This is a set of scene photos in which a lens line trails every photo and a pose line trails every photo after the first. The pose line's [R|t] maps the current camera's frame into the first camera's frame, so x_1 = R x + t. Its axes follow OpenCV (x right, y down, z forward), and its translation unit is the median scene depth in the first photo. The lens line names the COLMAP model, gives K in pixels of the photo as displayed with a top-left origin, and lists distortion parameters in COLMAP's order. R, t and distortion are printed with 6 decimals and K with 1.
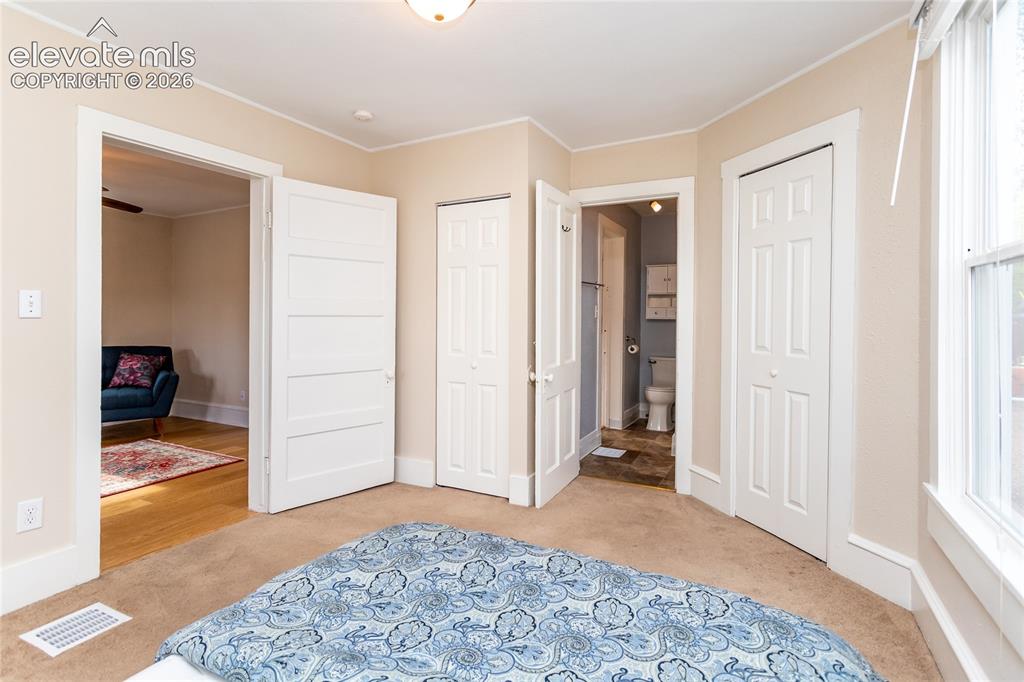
lens RADIAL K [[494.6, 0, 503.2], [0, 494.6, 313.3], [0, 0, 1]] dist [0.008454, -0.001287]
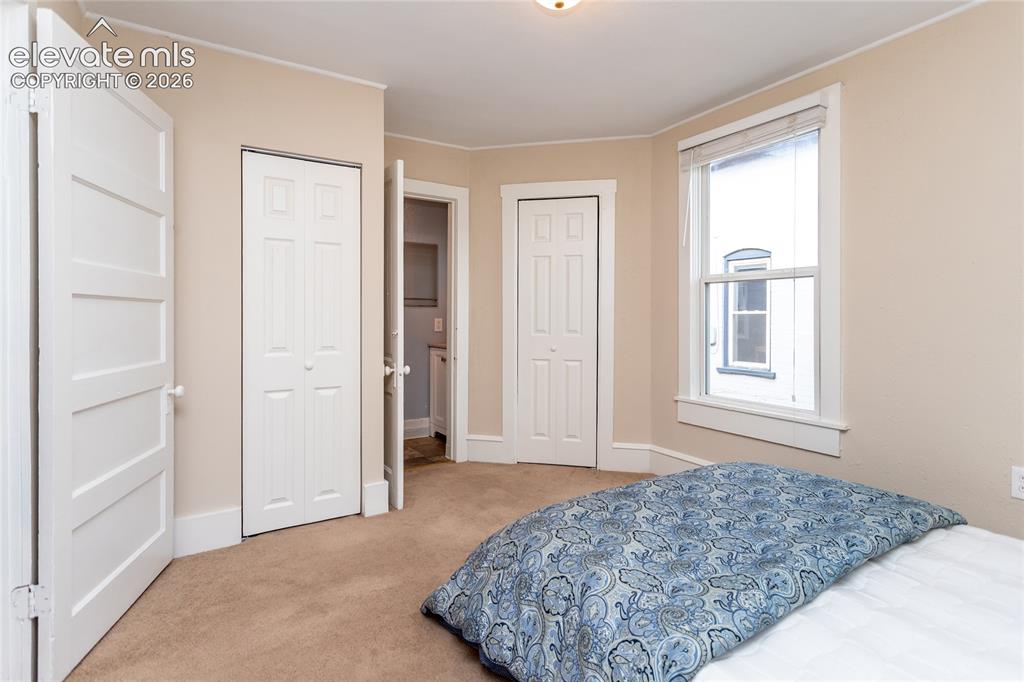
lens RADIAL K [[494.6, 0, 521.5], [0, 494.6, 318.6], [0, 0, 1]] dist [0.008454, -0.001287]
pose [[0.510028, -0.003793, 0.860149, -0.659521], [-0.006332, 0.999947, 0.008164, 0.023679], [-0.860134, -0.009610, 0.509977, 0.345473]]
